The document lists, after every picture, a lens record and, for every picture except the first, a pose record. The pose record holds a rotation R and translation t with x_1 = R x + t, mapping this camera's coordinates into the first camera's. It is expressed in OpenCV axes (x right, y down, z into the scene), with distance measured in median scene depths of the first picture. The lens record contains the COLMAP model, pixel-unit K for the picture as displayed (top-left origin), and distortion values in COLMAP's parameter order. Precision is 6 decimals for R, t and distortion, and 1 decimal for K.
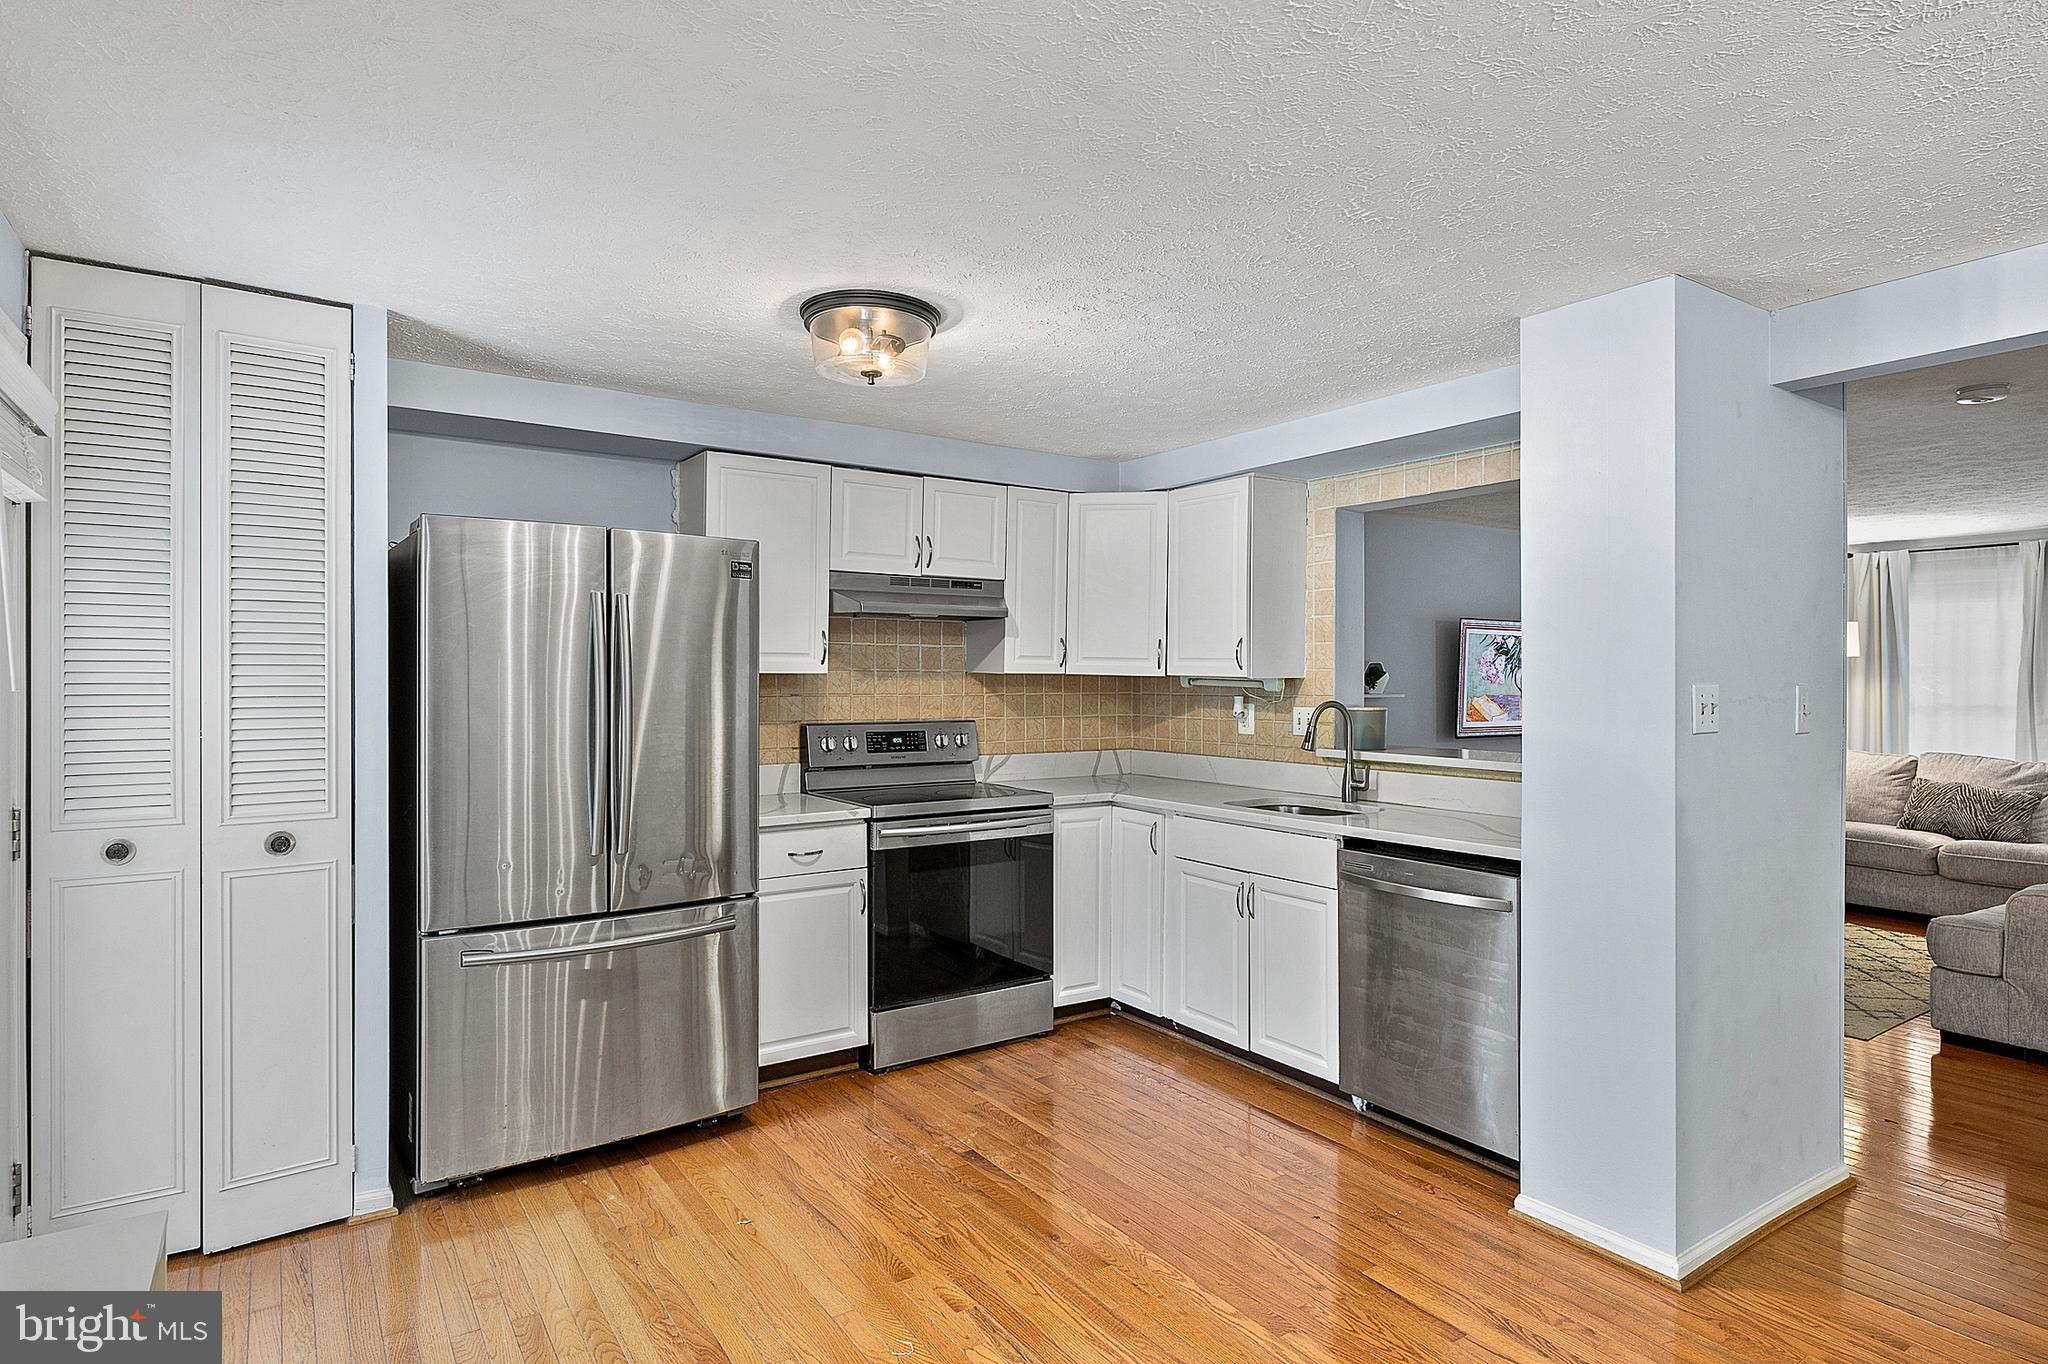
lens RADIAL K [[1096.0, 0, 1024.0], [0, 1096.0, 682.0], [0, 0, 1]] dist [-0.001198, 0.000727]
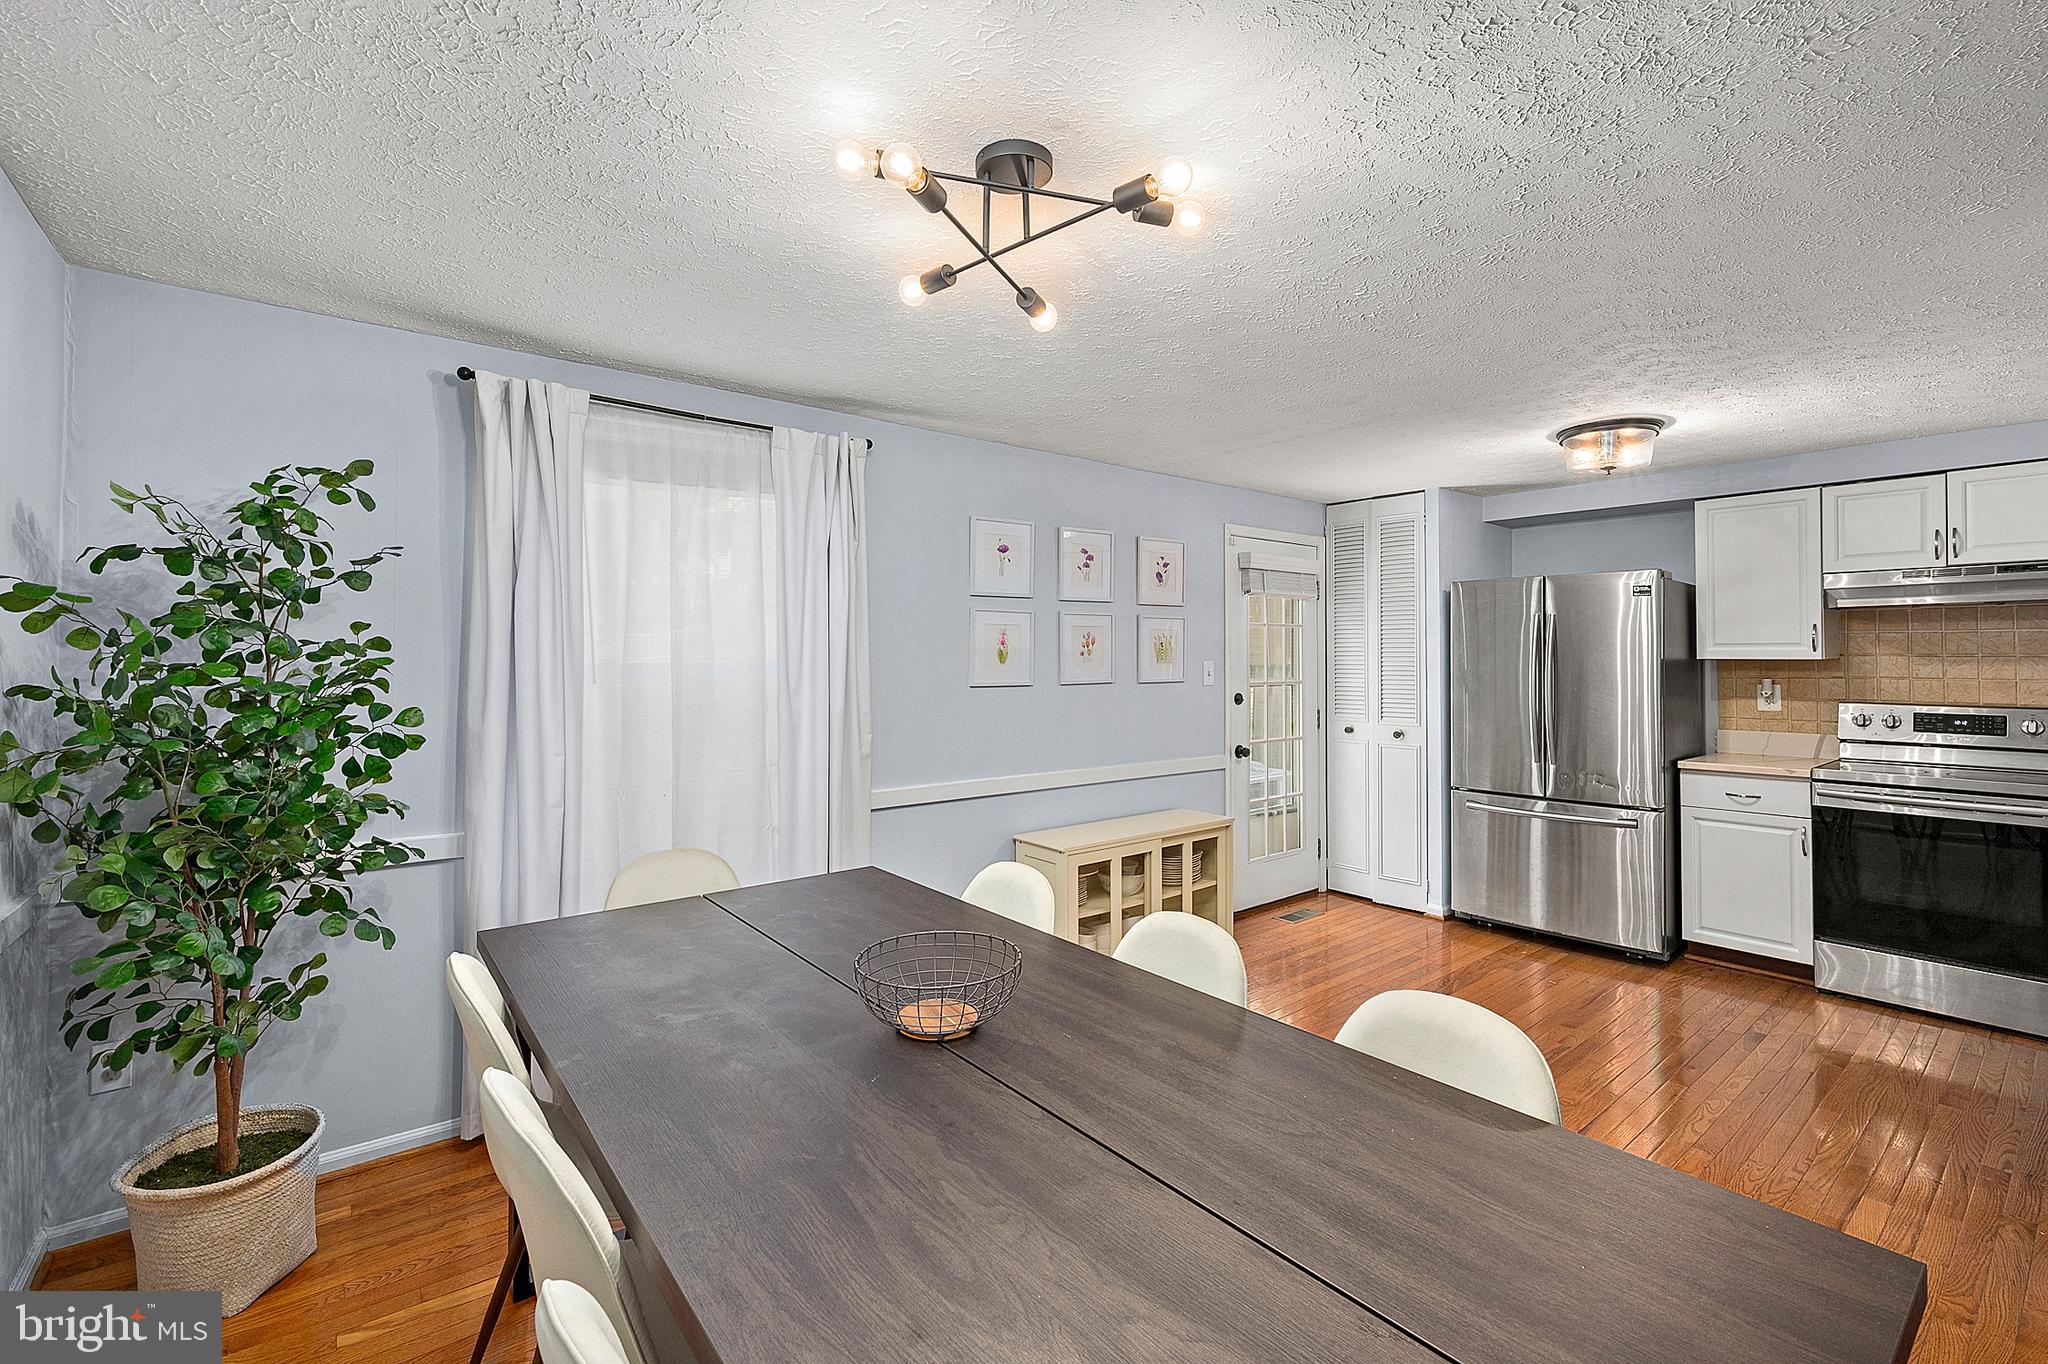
lens RADIAL K [[894.4, 0, 1022.0], [0, 894.4, 652.5], [0, 0, 1]] dist [-0.000386, -0.000028]
pose [[0.081461, -0.010394, -0.996622, 0.777452], [-0.005879, 0.999923, -0.010909, 0.001184], [0.996659, 0.006748, 0.081394, 0.047417]]
